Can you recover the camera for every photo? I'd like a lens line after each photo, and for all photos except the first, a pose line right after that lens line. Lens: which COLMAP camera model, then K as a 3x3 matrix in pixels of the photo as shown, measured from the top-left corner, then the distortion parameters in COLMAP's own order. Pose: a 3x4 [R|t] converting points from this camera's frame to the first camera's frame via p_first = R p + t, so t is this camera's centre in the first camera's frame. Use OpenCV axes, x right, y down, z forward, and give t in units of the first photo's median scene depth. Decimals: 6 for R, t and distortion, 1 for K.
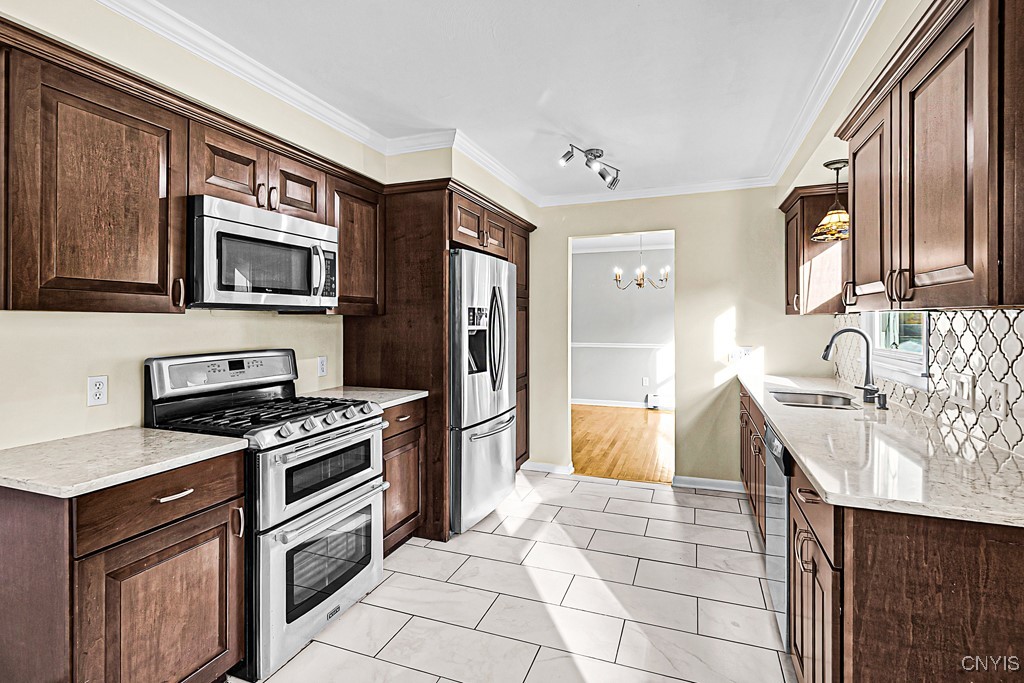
lens RADIAL K [[489.6, 0, 513.1], [0, 489.6, 320.7], [0, 0, 1]] dist [0.000943, -0.000474]
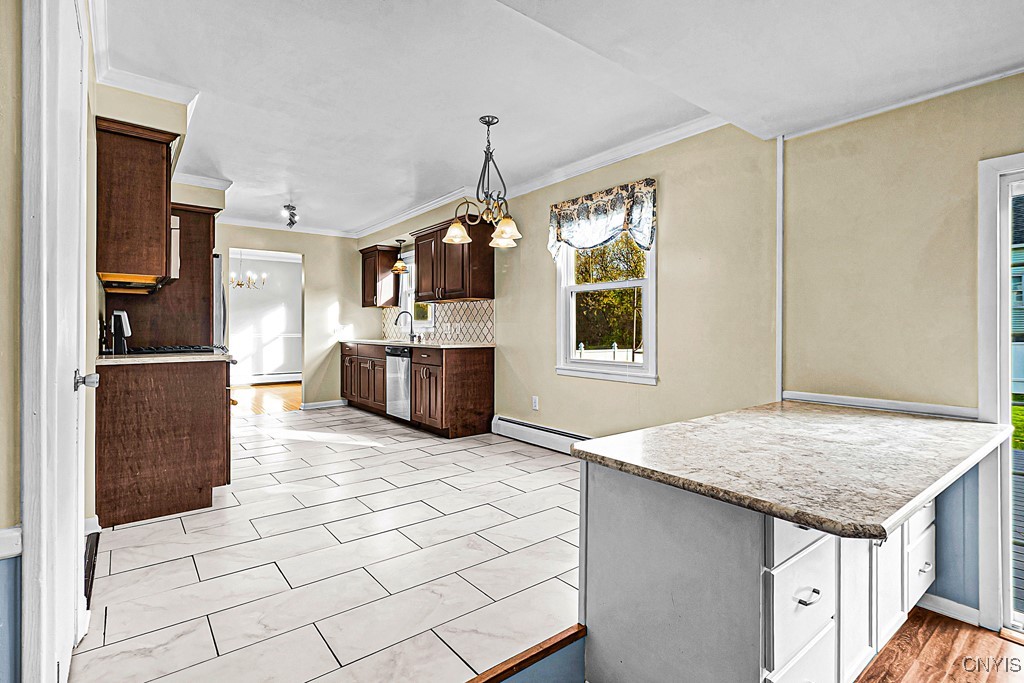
lens RADIAL K [[489.6, 0, 505.1], [0, 489.6, 327.1], [0, 0, 1]] dist [0.000943, -0.000474]
pose [[0.528396, 0.001794, 0.848996, -0.936509], [0.003387, 0.999985, -0.004222, 0.092178], [-0.848991, 0.005106, 0.528382, -0.579461]]
